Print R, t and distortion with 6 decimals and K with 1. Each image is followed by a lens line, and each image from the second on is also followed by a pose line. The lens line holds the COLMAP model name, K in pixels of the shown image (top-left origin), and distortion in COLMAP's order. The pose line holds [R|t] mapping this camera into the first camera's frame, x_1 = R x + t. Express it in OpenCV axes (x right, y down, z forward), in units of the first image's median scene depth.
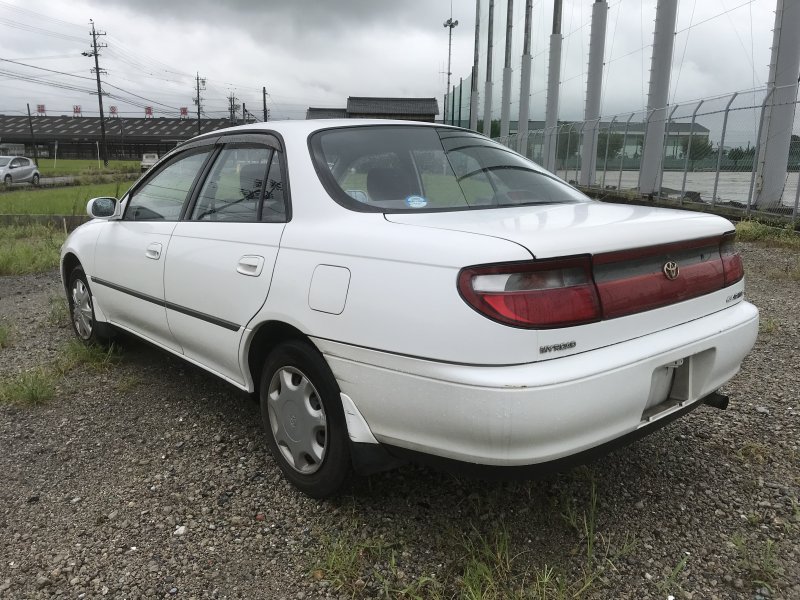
lens RADIAL K [[672.3, 0, 400.0], [0, 672.3, 300.0], [0, 0, 1]] dist [0.012599, 0.001087]
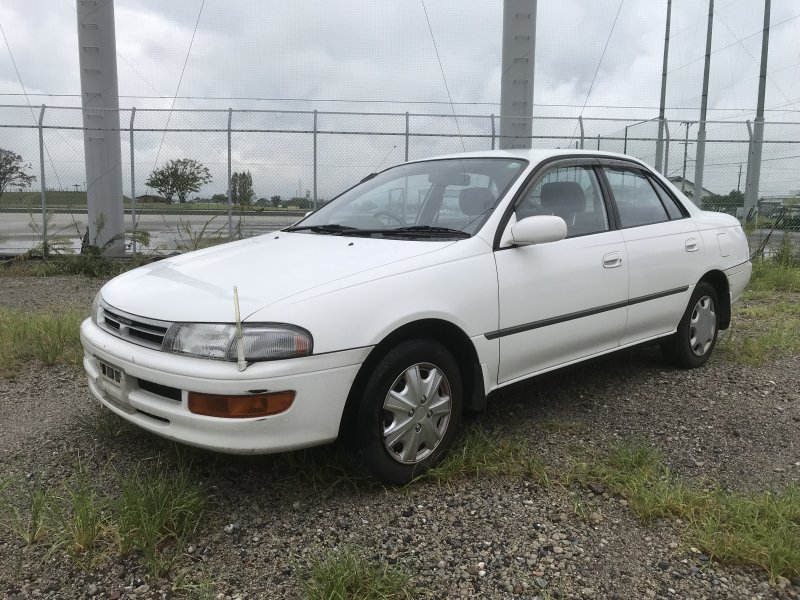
lens RADIAL K [[672.3, 0, 400.0], [0, 672.3, 300.0], [0, 0, 1]] dist [0.012599, 0.001087]
pose [[-0.044721, -0.143961, 0.988572, -1.808822], [0.194002, 0.969472, 0.149956, -0.302766], [-0.979981, 0.198491, -0.015427, 1.733616]]
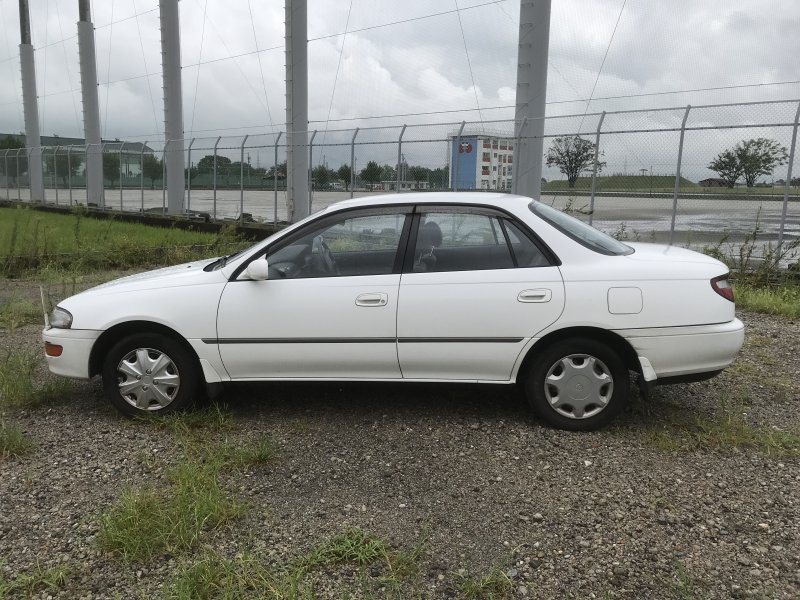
lens RADIAL K [[672.3, 0, 400.0], [0, 672.3, 300.0], [0, 0, 1]] dist [0.012599, 0.001087]
pose [[0.702947, -0.121893, 0.700720, -1.503955], [0.137522, 0.989907, 0.034239, -0.136378], [-0.697821, 0.072296, 0.712615, 0.125561]]
